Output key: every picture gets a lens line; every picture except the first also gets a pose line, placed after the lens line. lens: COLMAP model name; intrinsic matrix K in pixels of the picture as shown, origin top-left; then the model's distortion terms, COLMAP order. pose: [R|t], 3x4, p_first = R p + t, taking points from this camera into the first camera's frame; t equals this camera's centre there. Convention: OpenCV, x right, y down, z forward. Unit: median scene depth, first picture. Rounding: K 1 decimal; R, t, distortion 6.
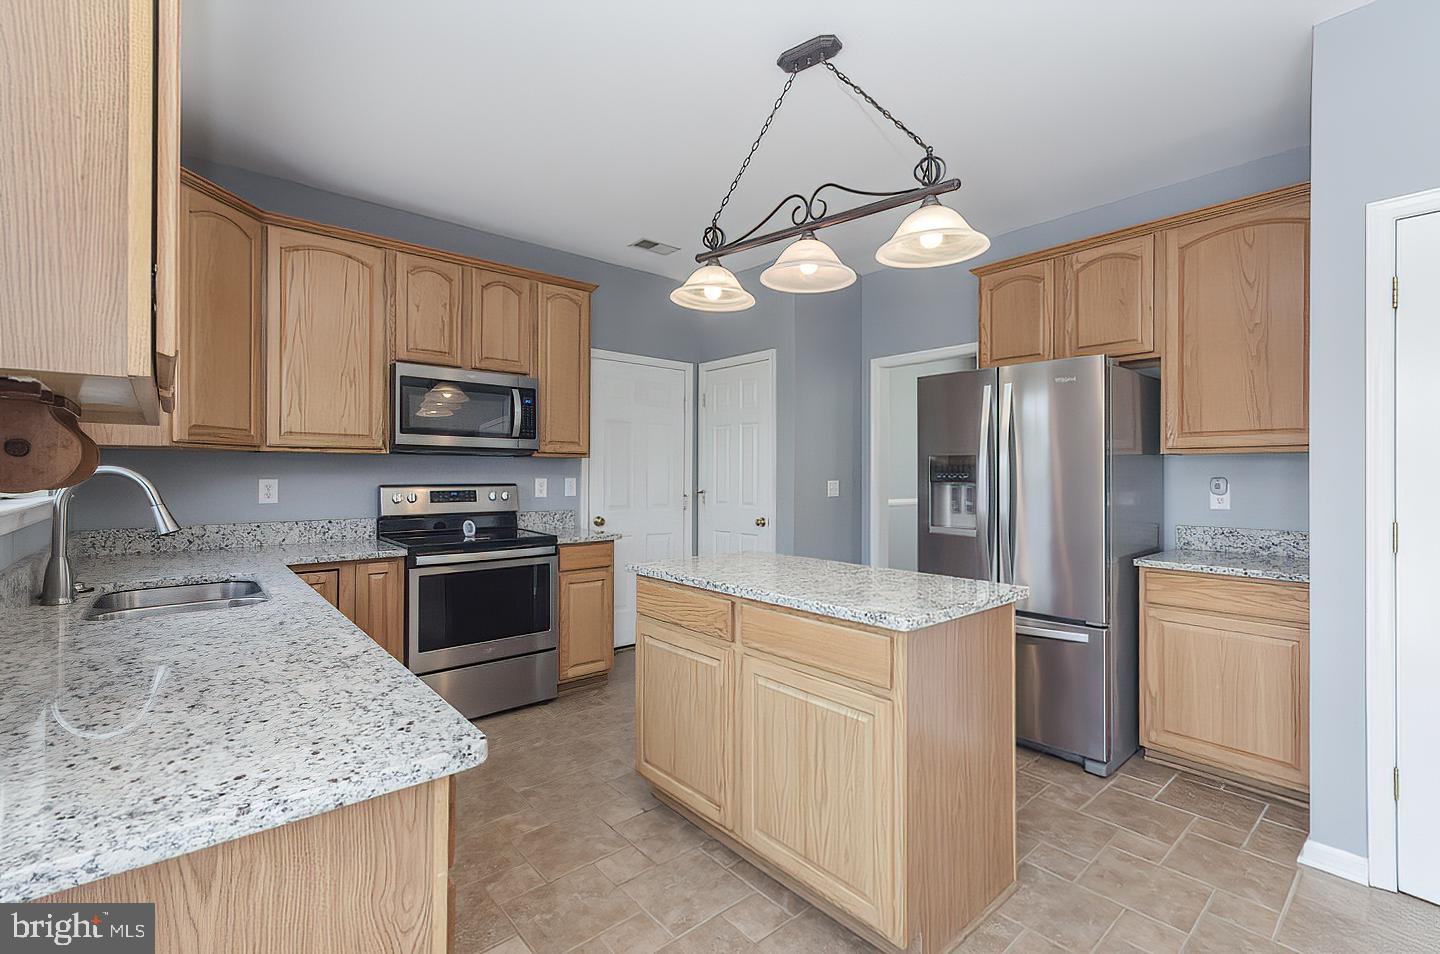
lens RADIAL K [[629.3, 0, 742.6], [0, 629.3, 479.7], [0, 0, 1]] dist [-0.000930, 0.000033]
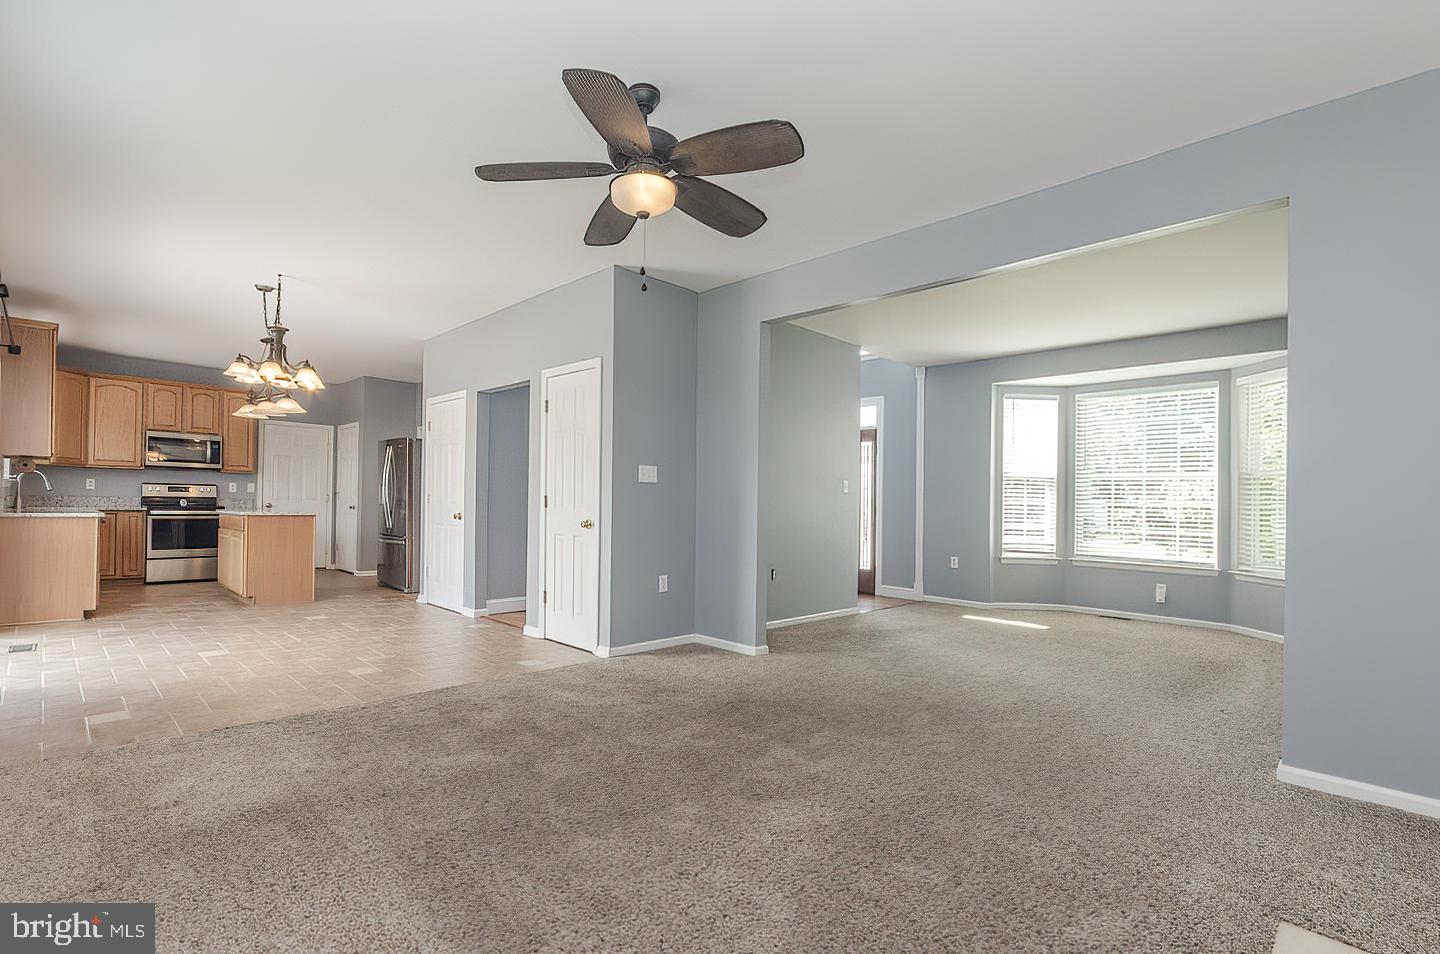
lens RADIAL K [[621.0, 0, 670.7], [0, 621.0, 500.1], [0, 0, 1]] dist [-0.009920, -0.000304]
pose [[0.997901, 0.019599, 0.061714, 1.150810], [-0.019028, 0.999771, -0.009834, 0.055328], [-0.061893, 0.008639, 0.998045, -1.291799]]
